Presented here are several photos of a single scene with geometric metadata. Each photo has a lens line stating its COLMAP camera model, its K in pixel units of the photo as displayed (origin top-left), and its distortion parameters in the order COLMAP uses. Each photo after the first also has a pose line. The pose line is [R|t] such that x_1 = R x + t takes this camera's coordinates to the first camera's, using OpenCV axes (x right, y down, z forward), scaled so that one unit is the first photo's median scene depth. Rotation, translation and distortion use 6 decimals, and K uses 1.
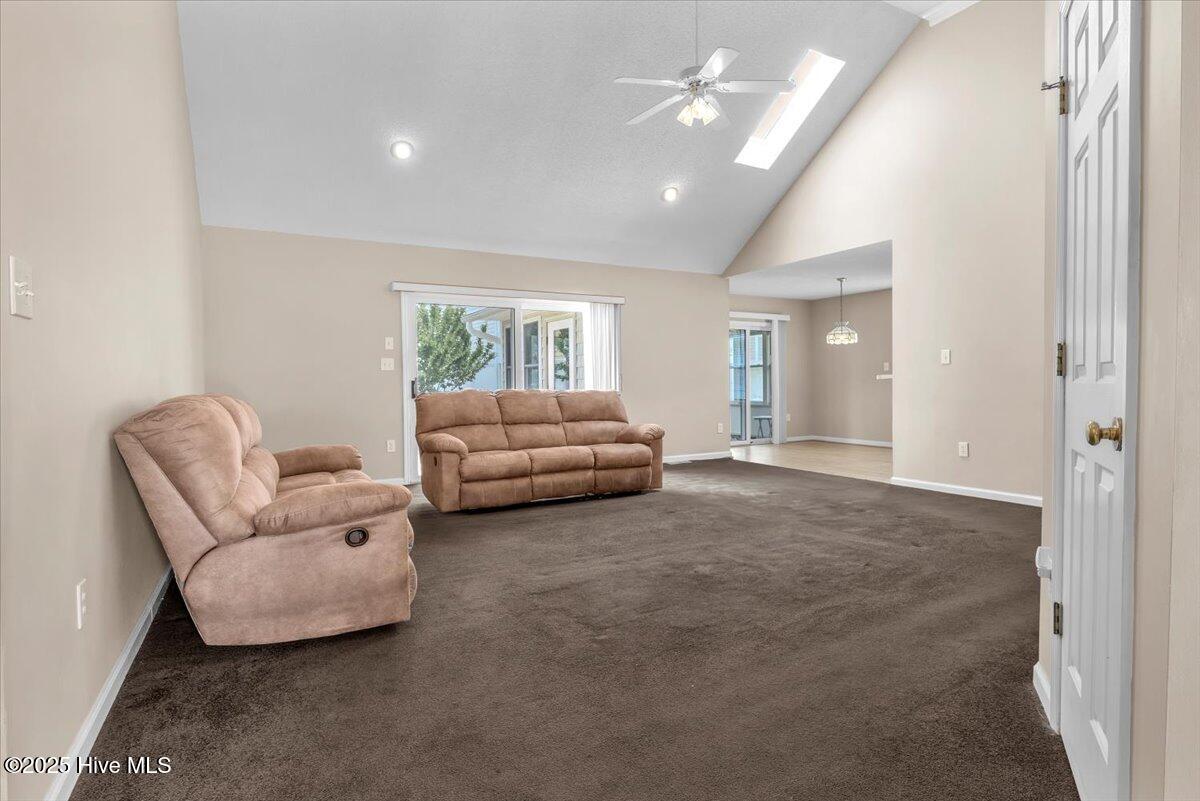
lens RADIAL K [[611.2, 0, 600.1], [0, 611.2, 391.8], [0, 0, 1]] dist [-0.010804, -0.000682]
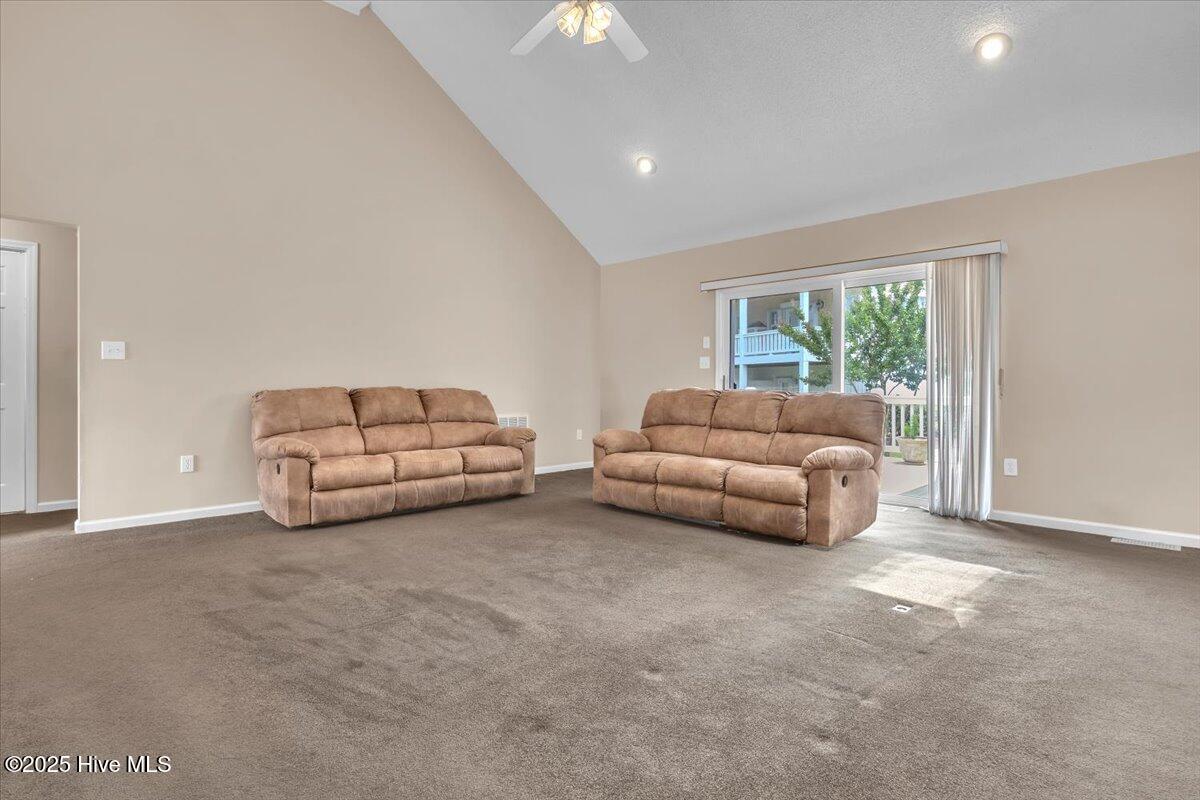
lens RADIAL K [[611.2, 0, 587.2], [0, 611.2, 381.7], [0, 0, 1]] dist [-0.010804, -0.000682]
pose [[0.262319, 0.006165, -0.964962, 0.662426], [-0.019394, 0.999811, 0.001115, -0.012052], [0.964786, 0.018422, 0.262389, 0.594221]]
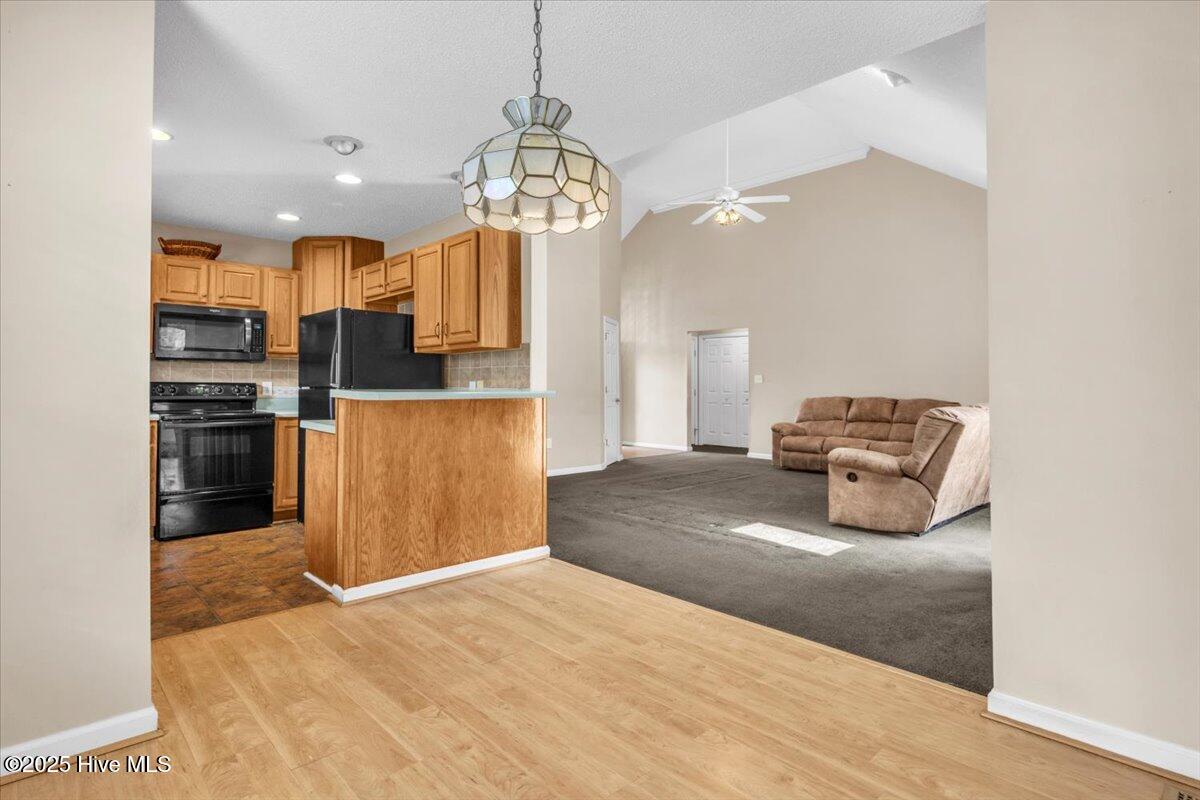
lens RADIAL K [[611.2, 0, 591.5], [0, 611.2, 371.3], [0, 0, 1]] dist [-0.010804, -0.000682]
pose [[-0.968574, -0.001842, -0.248719, 0.645947], [0.000947, 0.999938, -0.011095, -0.041656], [0.248724, -0.010982, -0.968512, 1.800630]]
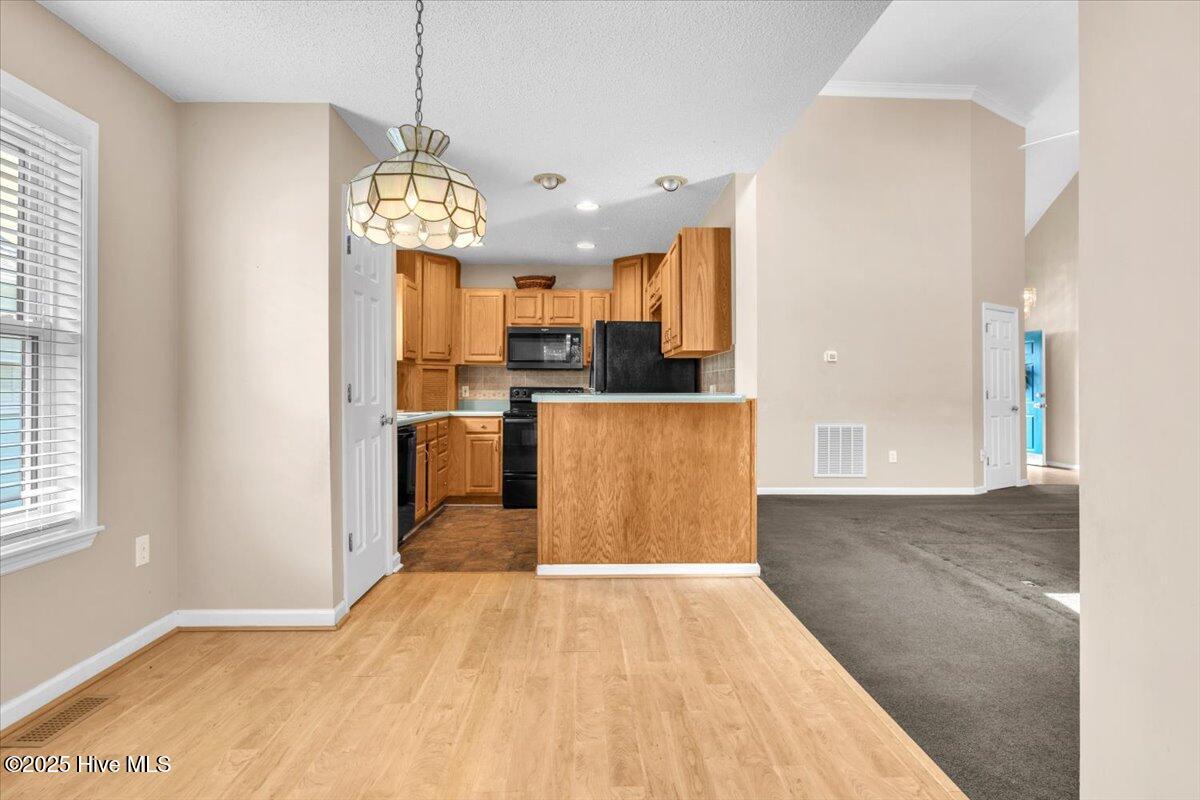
lens RADIAL K [[611.2, 0, 597.7], [0, 611.2, 383.5], [0, 0, 1]] dist [-0.010804, -0.000682]
pose [[-0.893884, 0.008558, 0.448217, 0.369822], [0.009166, 0.999958, -0.000813, -0.040664], [-0.448205, 0.003381, -0.893924, 1.756058]]
